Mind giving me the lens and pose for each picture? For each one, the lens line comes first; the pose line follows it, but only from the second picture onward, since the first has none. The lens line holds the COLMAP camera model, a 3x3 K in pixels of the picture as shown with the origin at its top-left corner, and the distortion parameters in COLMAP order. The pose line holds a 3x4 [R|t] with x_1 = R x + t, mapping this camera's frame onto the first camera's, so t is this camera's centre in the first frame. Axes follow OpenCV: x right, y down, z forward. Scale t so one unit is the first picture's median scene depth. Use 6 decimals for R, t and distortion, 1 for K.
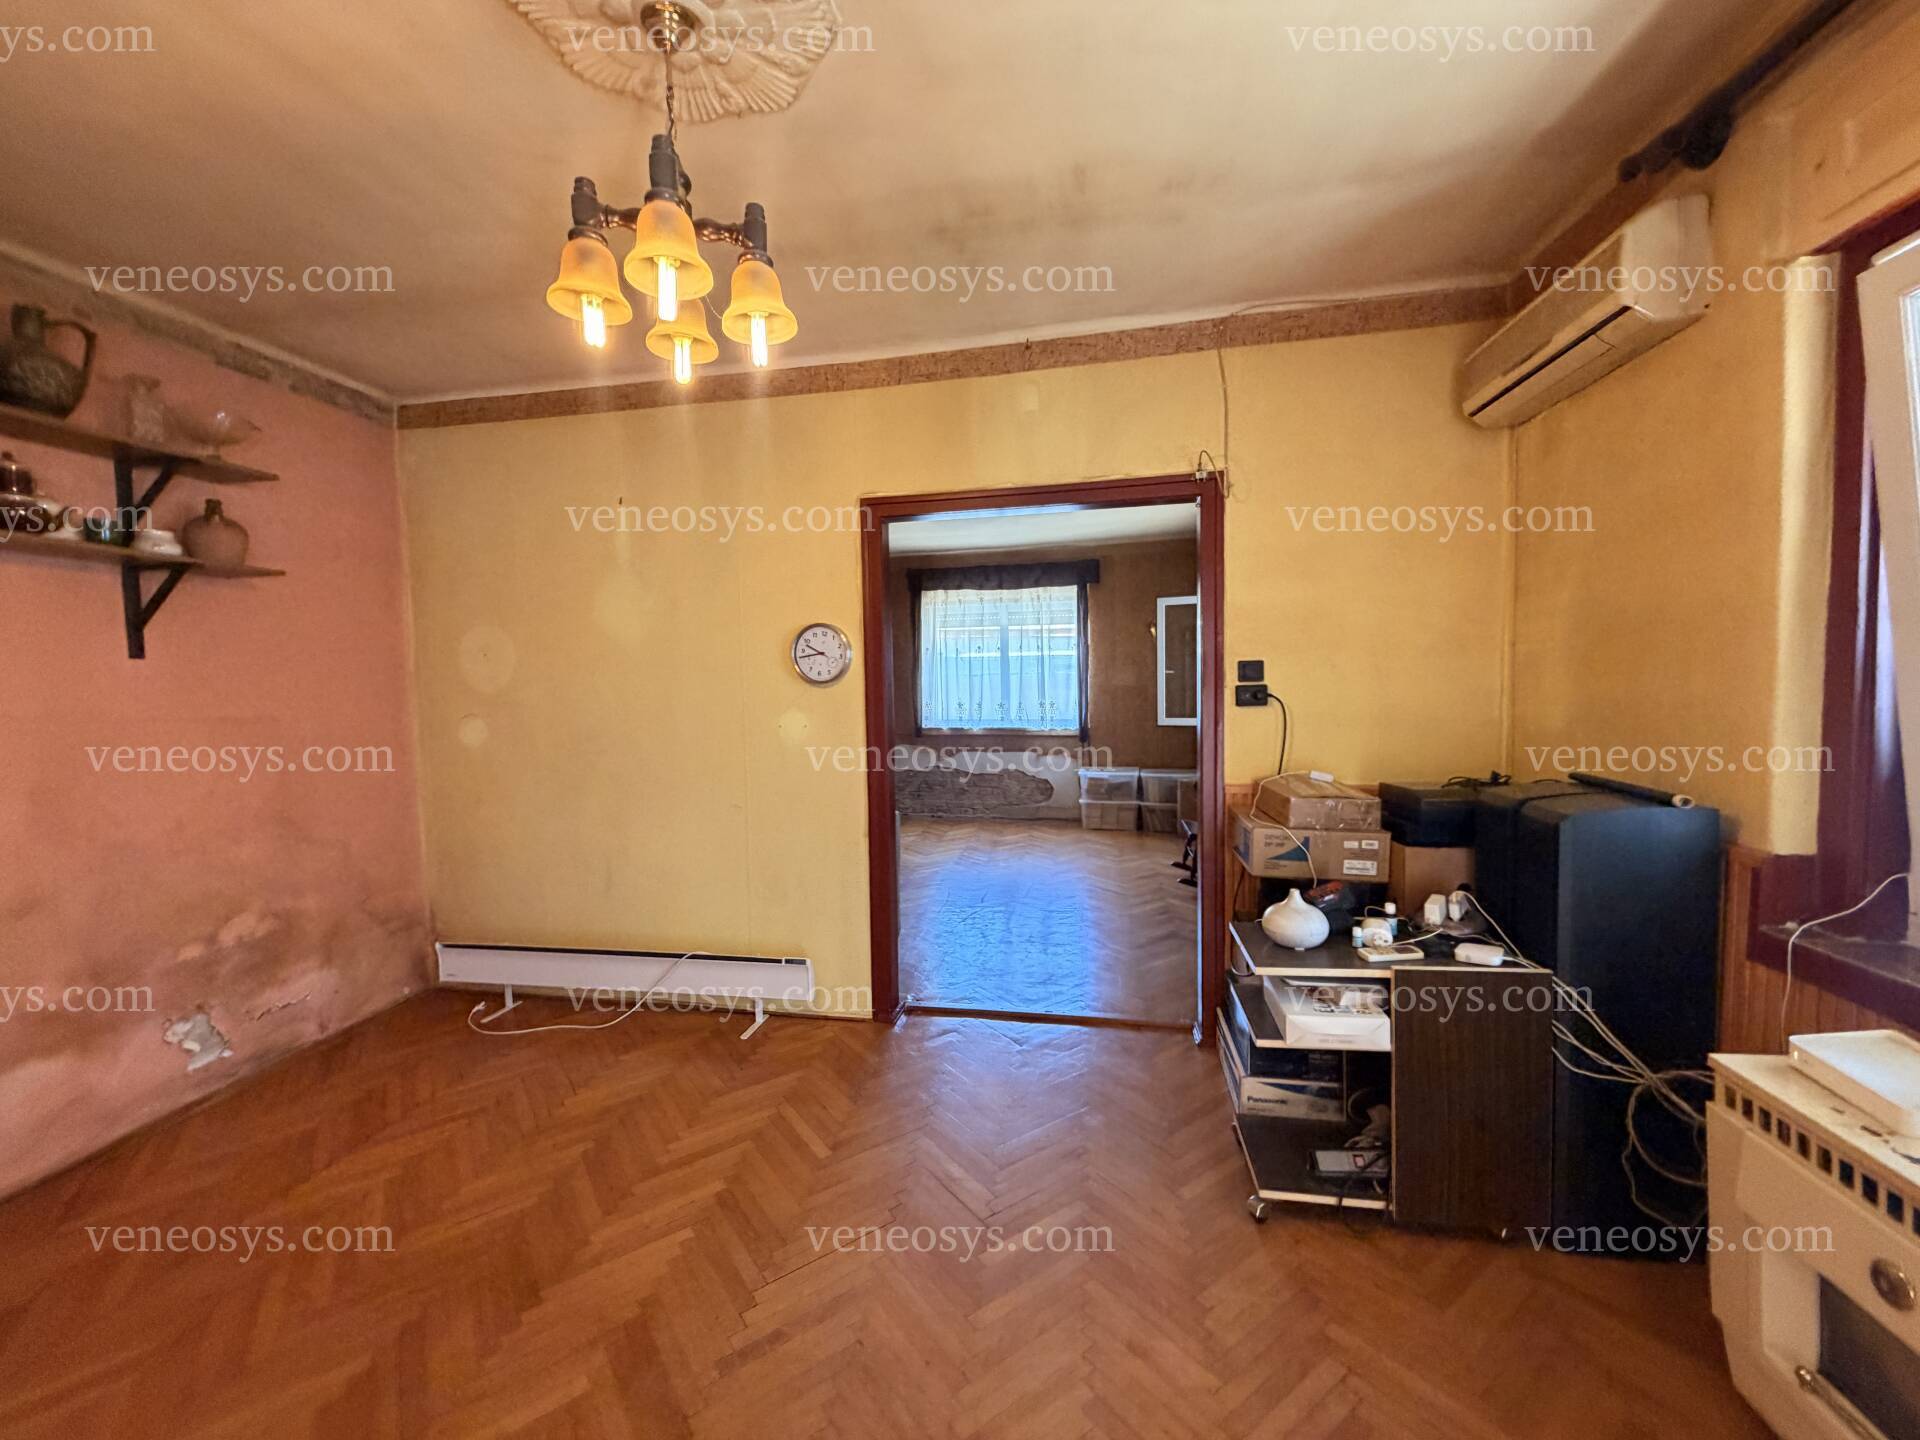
lens RADIAL K [[760.5, 0, 955.7], [0, 760.5, 721.2], [0, 0, 1]] dist [0.001063, -0.000652]
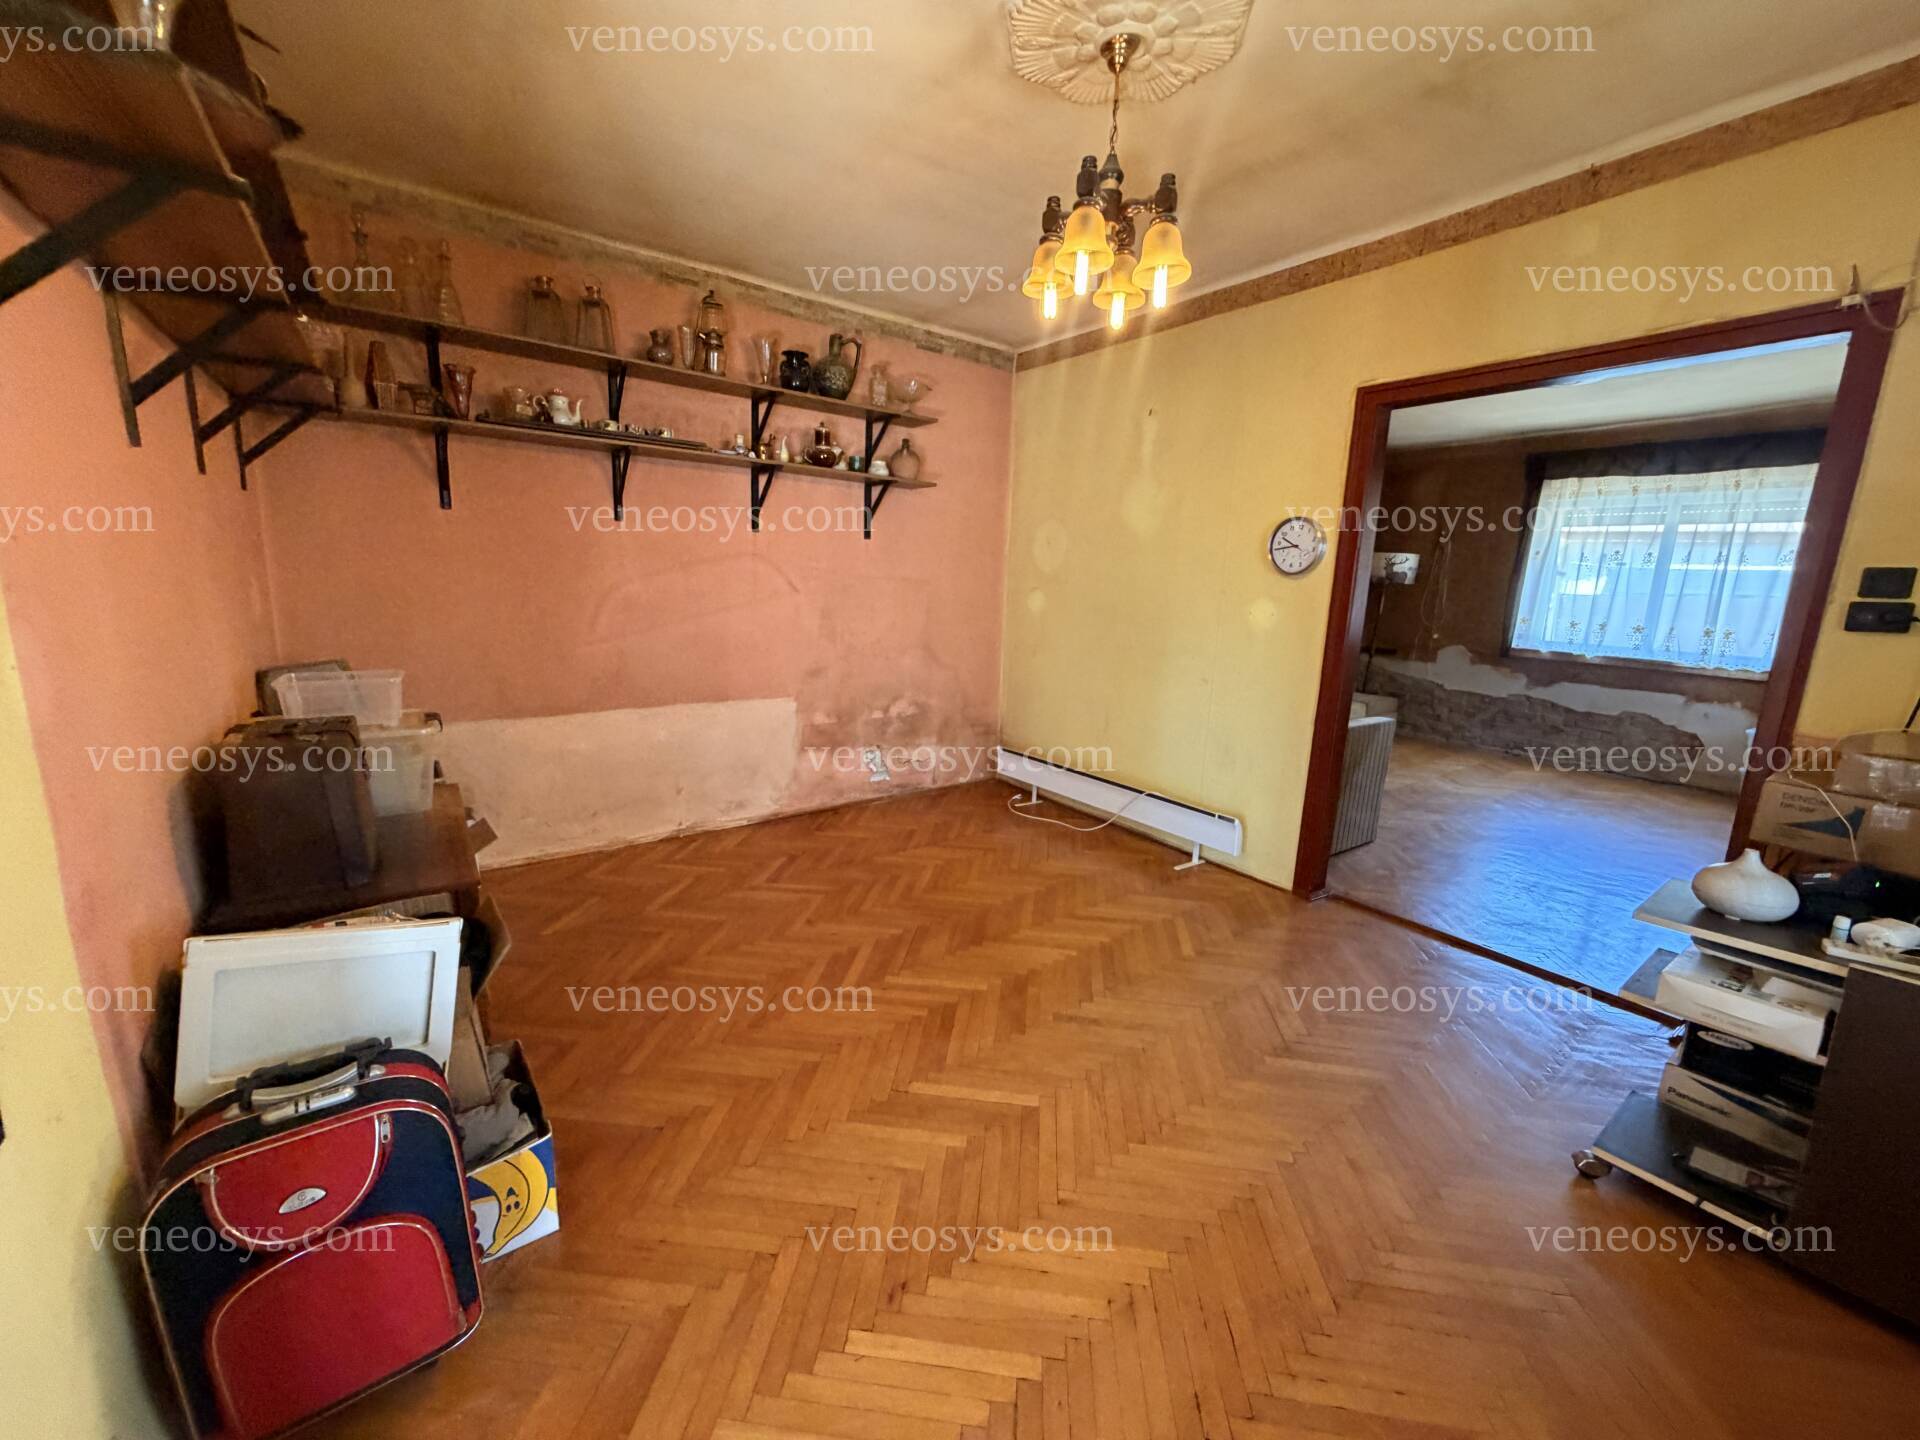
lens RADIAL K [[760.5, 0, 958.1], [0, 760.5, 720.9], [0, 0, 1]] dist [0.001063, -0.000652]
pose [[0.722000, 0.175020, -0.669391, 0.234412], [-0.089875, 0.983004, 0.160079, 0.022302], [0.686031, -0.055416, 0.725459, -0.101509]]
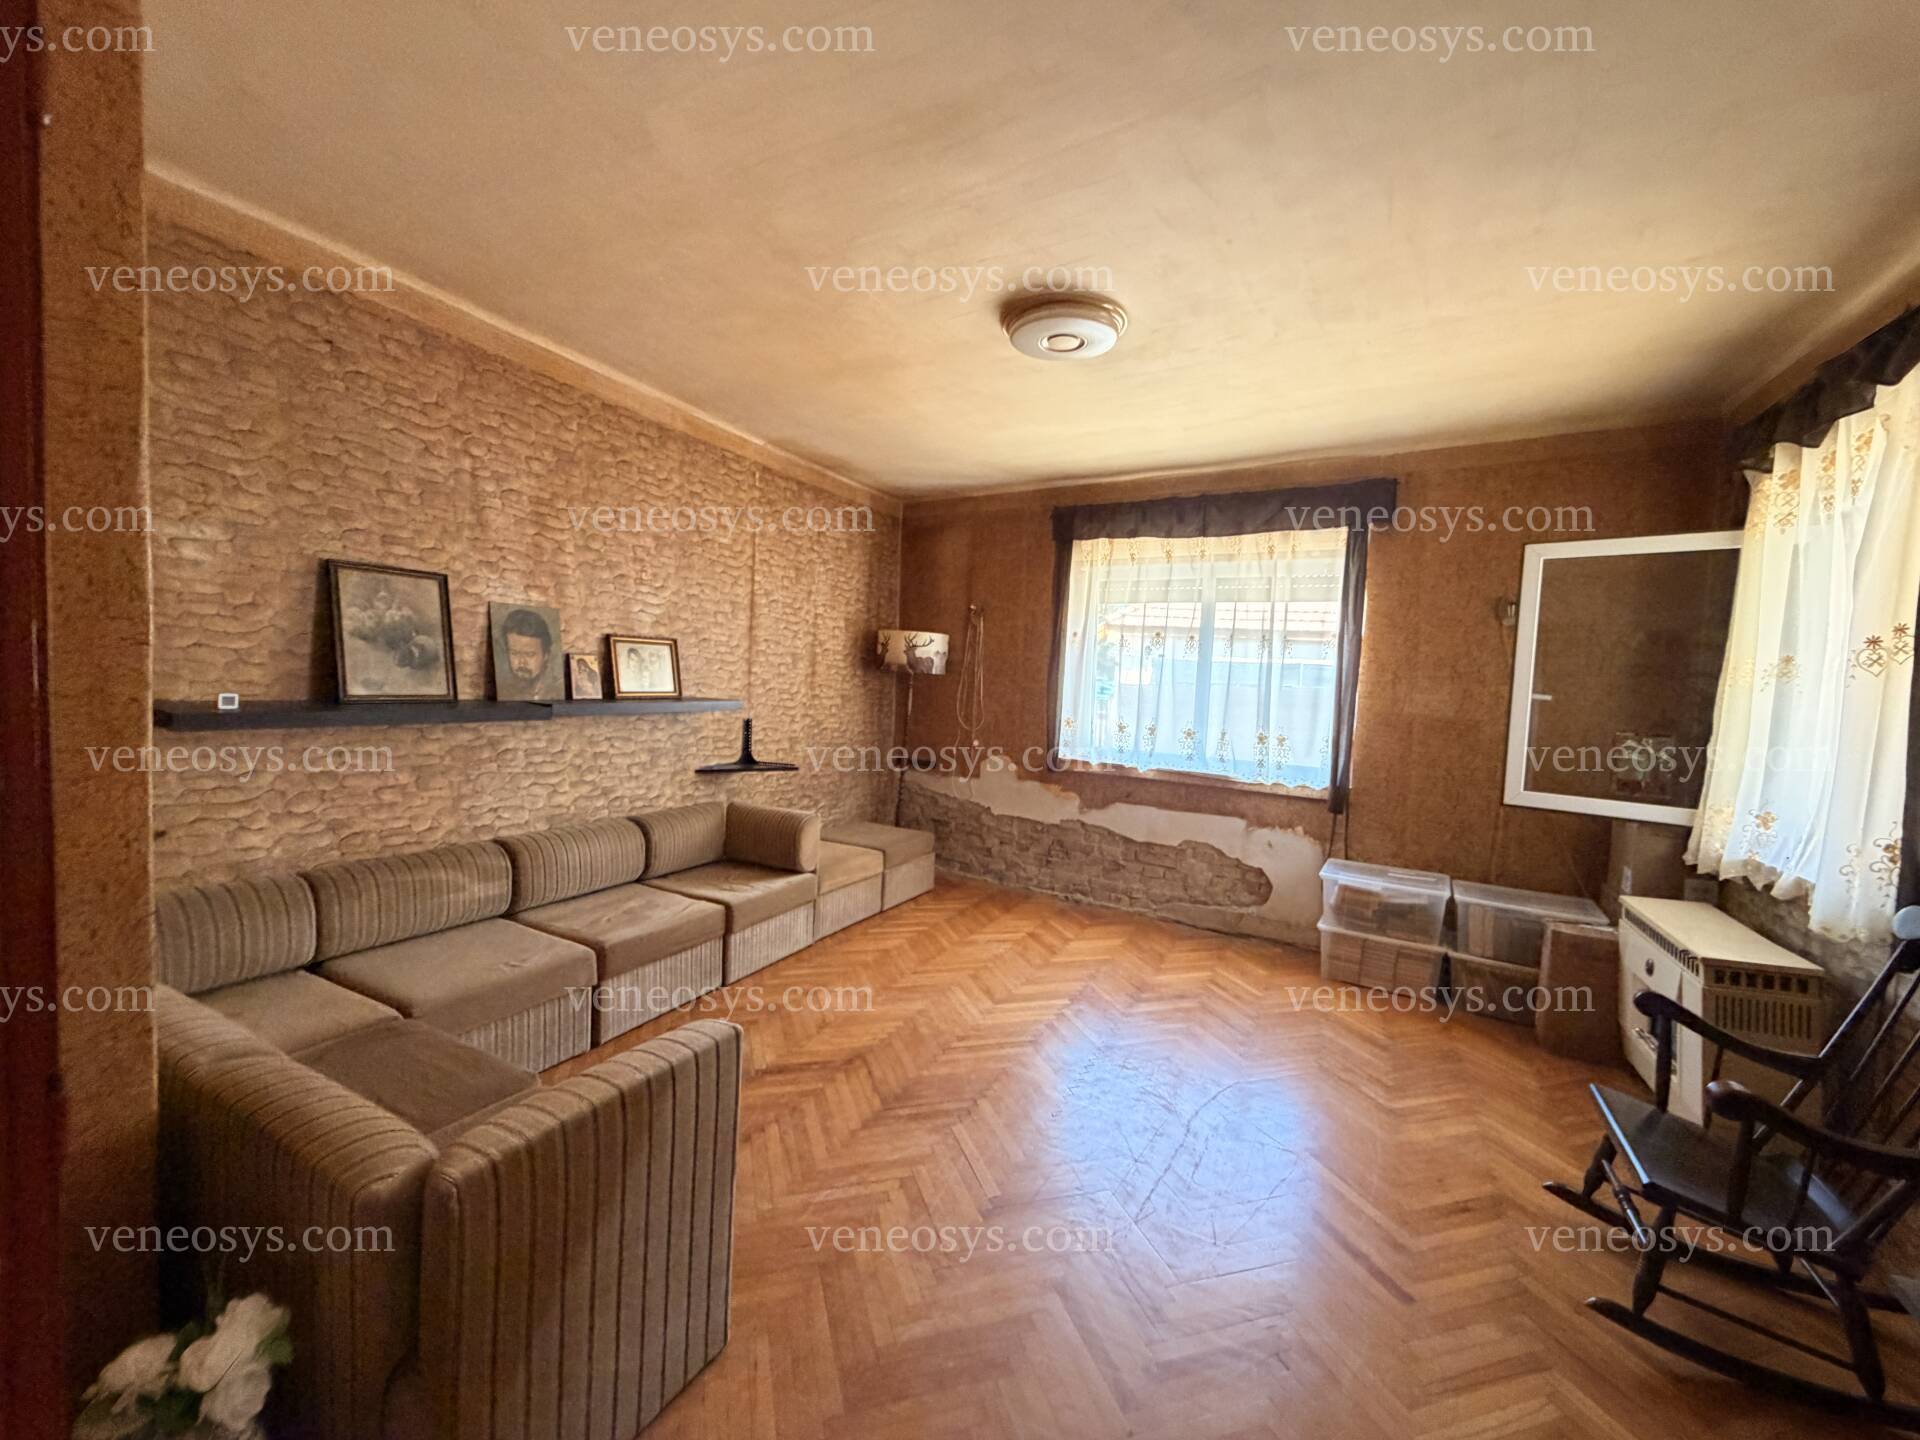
lens RADIAL K [[760.5, 0, 955.8], [0, 760.5, 721.5], [0, 0, 1]] dist [0.001063, -0.000652]
pose [[0.948112, 0.079624, -0.307806, 0.170916], [-0.081303, 0.996662, 0.007389, -0.049680], [0.307367, 0.018019, 0.951421, 0.940409]]
